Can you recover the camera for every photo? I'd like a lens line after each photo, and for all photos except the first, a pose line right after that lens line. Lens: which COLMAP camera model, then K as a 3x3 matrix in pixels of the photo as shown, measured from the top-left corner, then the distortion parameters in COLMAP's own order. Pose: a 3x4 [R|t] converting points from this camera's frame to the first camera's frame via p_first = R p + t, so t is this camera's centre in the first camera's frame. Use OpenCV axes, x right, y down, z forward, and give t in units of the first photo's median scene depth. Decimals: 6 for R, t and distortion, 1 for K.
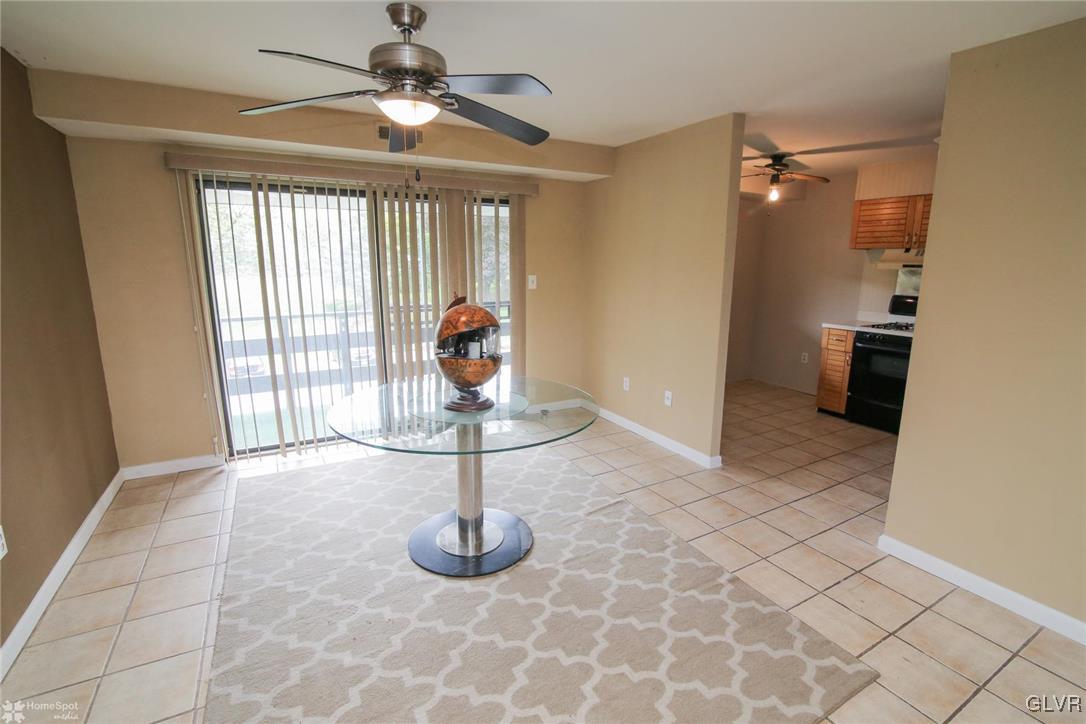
lens RADIAL K [[497.9, 0, 543.0], [0, 497.9, 362.0], [0, 0, 1]] dist [0.000240, -0.000008]
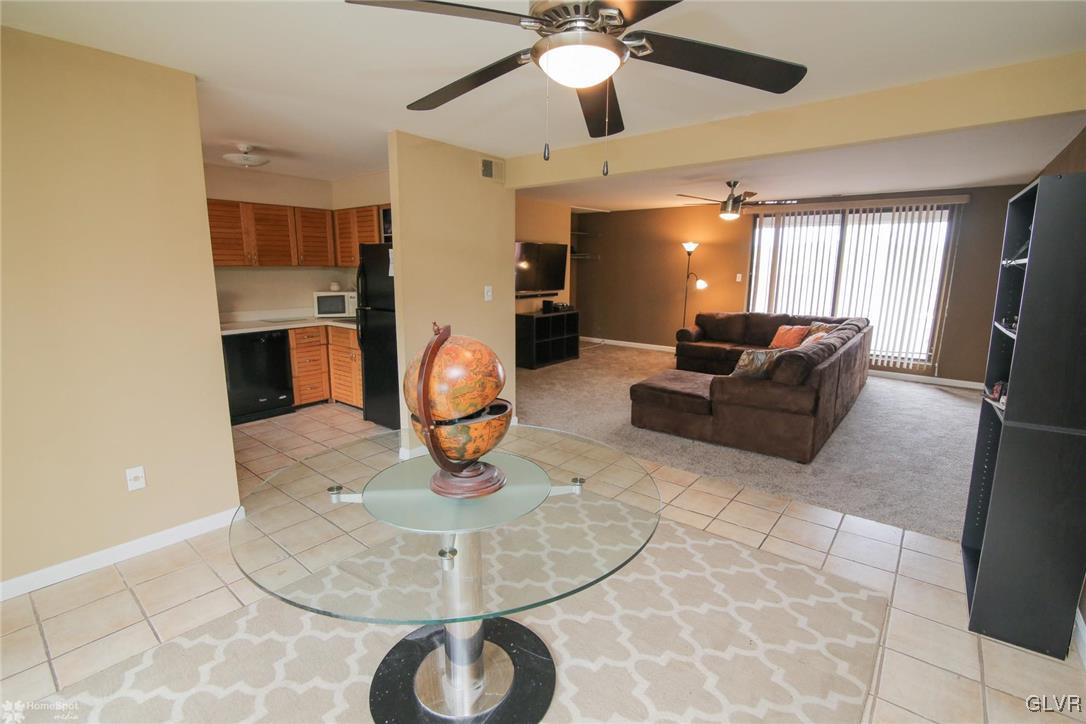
lens RADIAL K [[497.9, 0, 543.0], [0, 497.9, 362.0], [0, 0, 1]] dist [0.000240, -0.000008]
pose [[-0.358544, -0.188261, 0.914333, -0.710470], [0.173017, 0.949083, 0.263262, -0.212072], [-0.917340, 0.252586, -0.307715, 0.977208]]
